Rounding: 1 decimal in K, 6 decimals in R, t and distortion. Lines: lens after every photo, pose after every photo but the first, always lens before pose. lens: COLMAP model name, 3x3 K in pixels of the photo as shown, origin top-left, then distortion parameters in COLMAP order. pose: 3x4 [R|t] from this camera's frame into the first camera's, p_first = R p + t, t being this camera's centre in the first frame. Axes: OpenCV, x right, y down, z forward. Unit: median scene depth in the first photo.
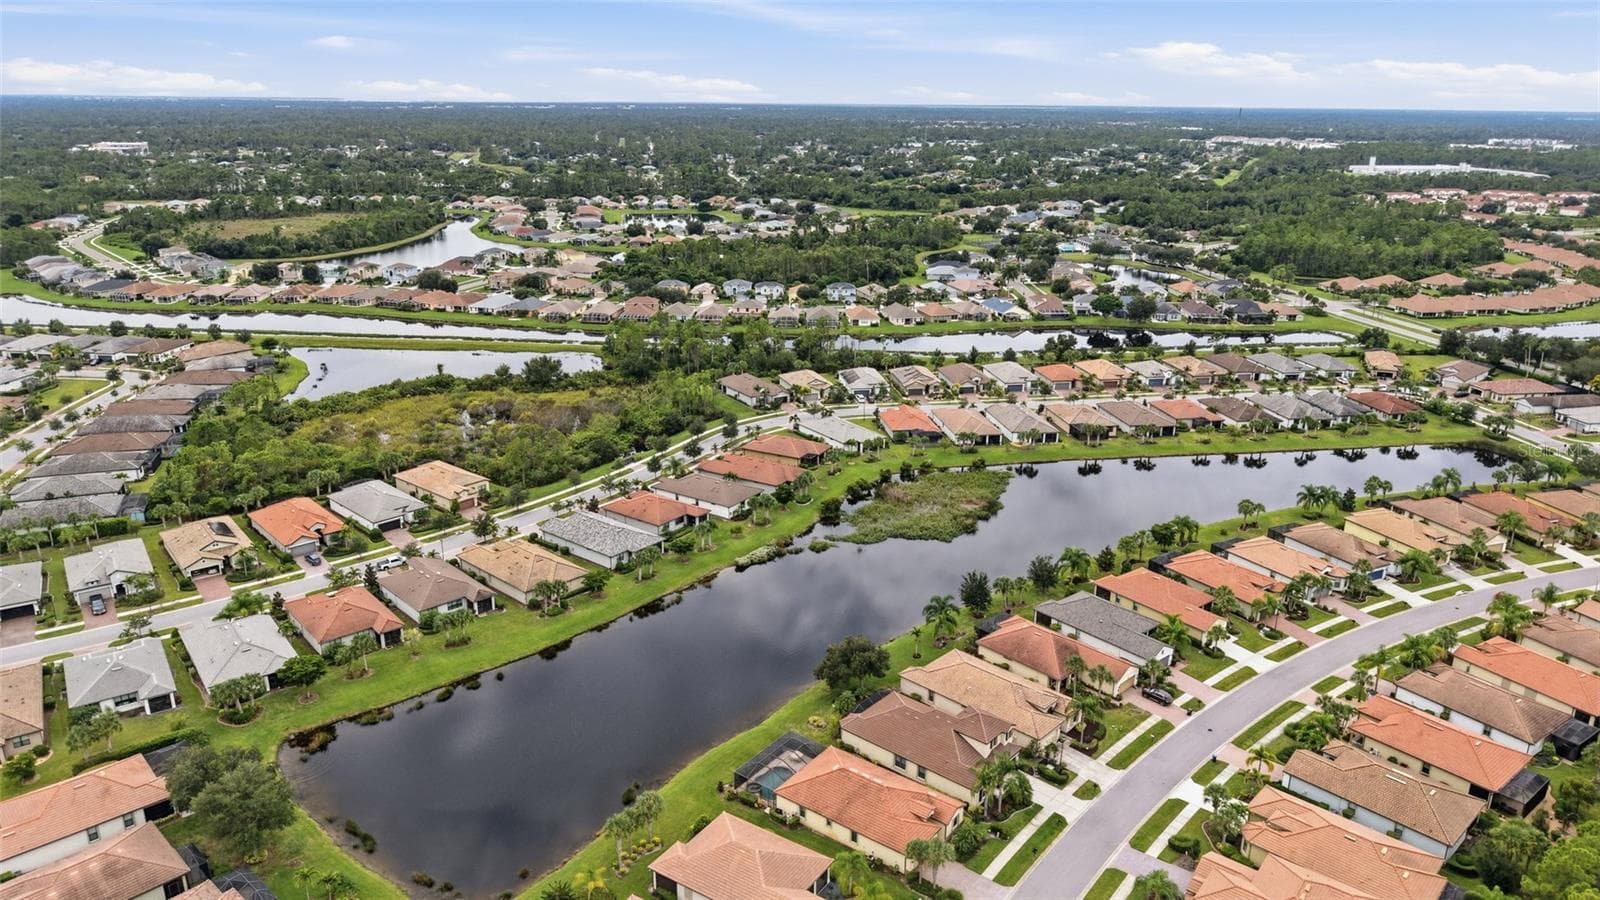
lens RADIAL K [[1062.7, 0, 807.9], [0, 1062.7, 474.8], [0, 0, 1]] dist [0.036784, -0.055508]
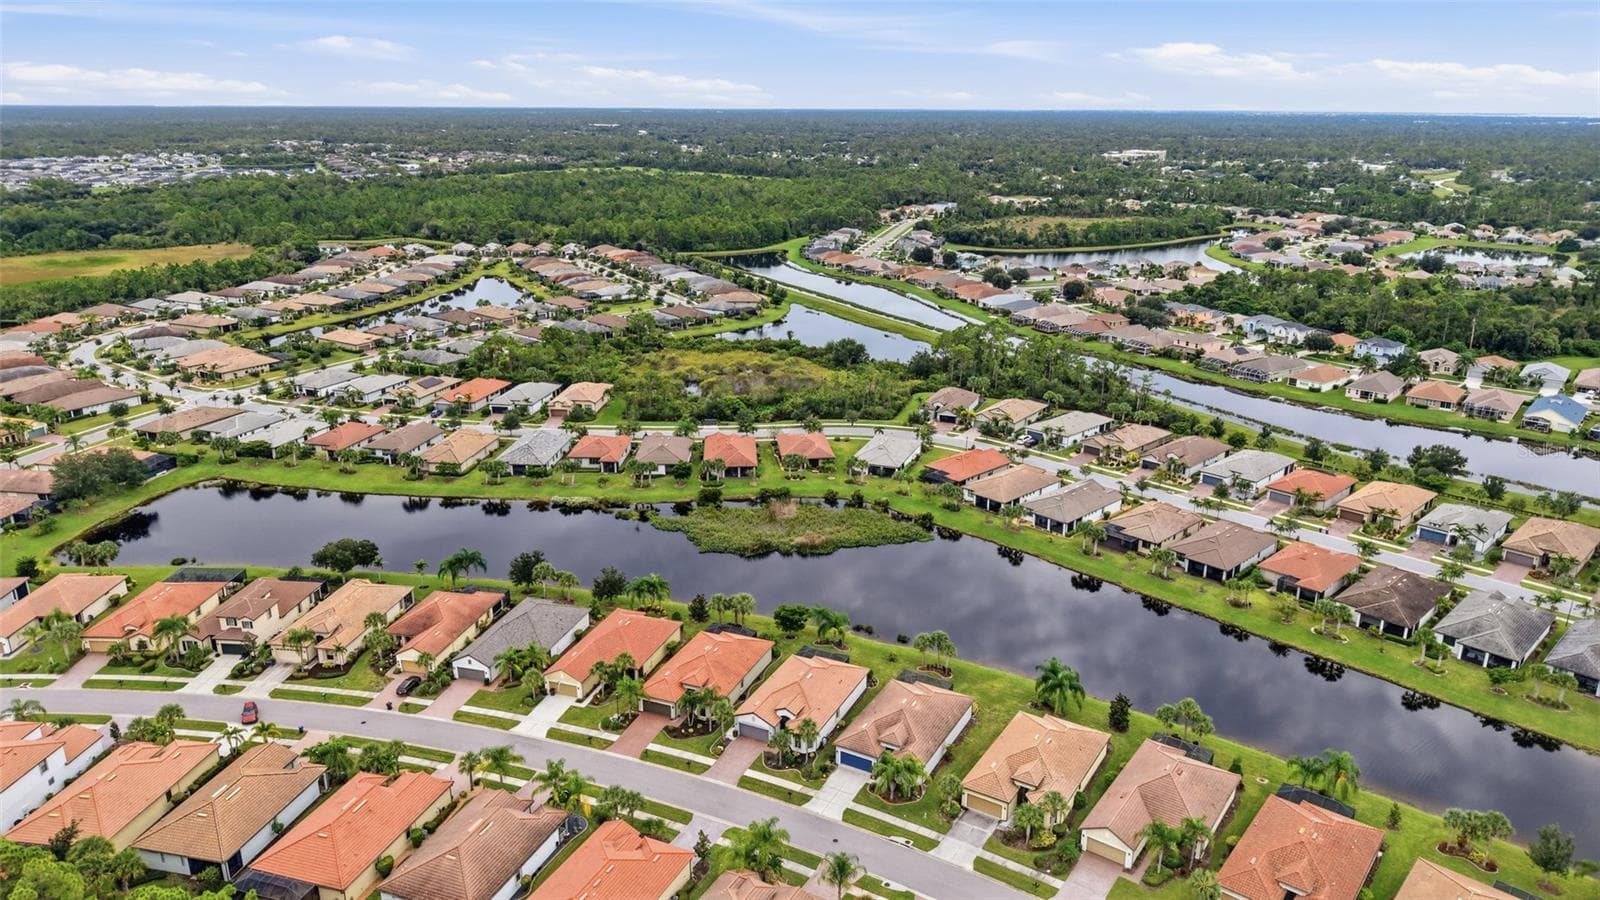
lens RADIAL K [[1066.1, 0, 806.7], [0, 1066.1, 446.0], [0, 0, 1]] dist [0.071713, -0.101642]
pose [[0.565646, 0.240374, -0.788837, 0.743895], [-0.271869, 0.957453, 0.096807, -0.120246], [0.778544, 0.159702, 0.606930, 0.373489]]
